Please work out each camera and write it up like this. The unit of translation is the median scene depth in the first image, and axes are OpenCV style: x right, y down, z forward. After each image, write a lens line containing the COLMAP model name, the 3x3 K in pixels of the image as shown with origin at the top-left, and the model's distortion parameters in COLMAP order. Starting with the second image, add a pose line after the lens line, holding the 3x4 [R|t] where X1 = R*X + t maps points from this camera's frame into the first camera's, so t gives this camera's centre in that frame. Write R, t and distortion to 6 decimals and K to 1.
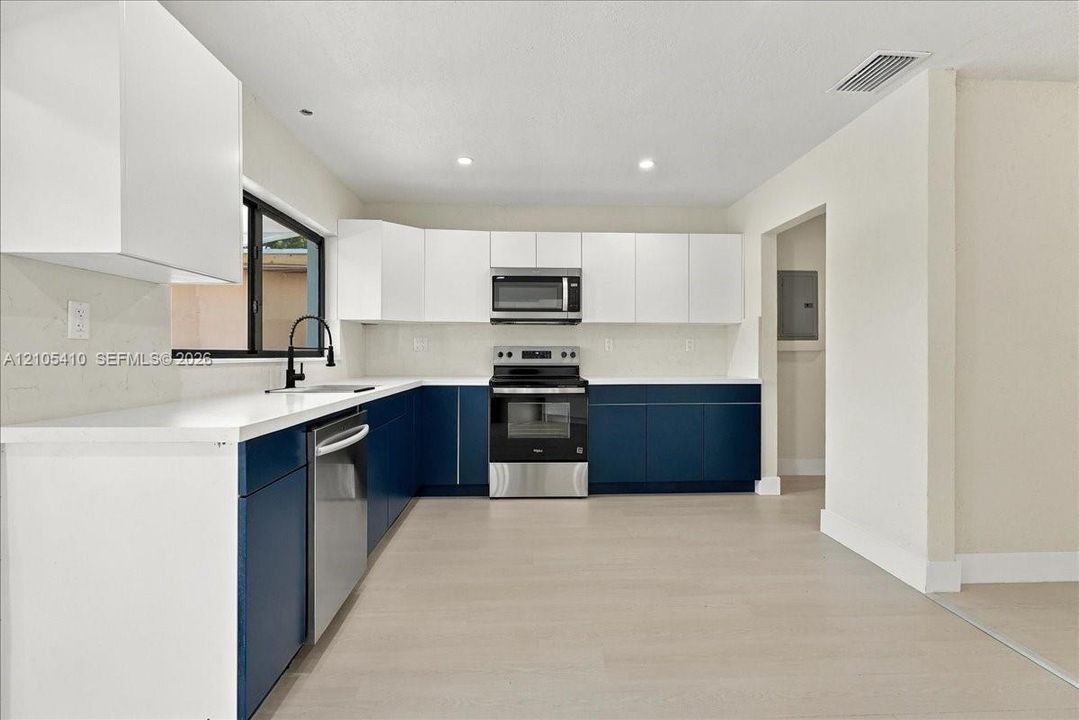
lens RADIAL K [[485.2, 0, 539.5], [0, 485.2, 360.0], [0, 0, 1]] dist [-0.001045, 0.000022]
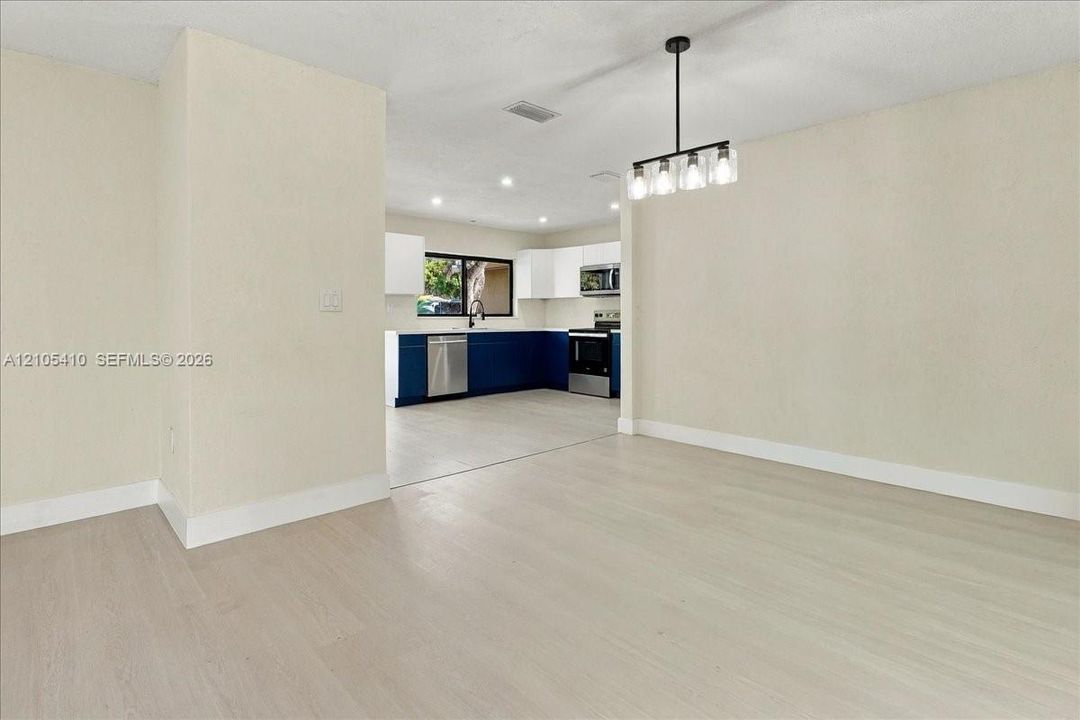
lens RADIAL K [[532.7, 0, 539.2], [0, 532.7, 326.7], [0, 0, 1]] dist [-0.000933, 0.000010]
pose [[0.659227, 0.011450, -0.751857, 1.283665], [-0.006036, 0.999932, 0.009936, 0.012805], [0.751920, -0.002012, 0.659251, -0.412293]]
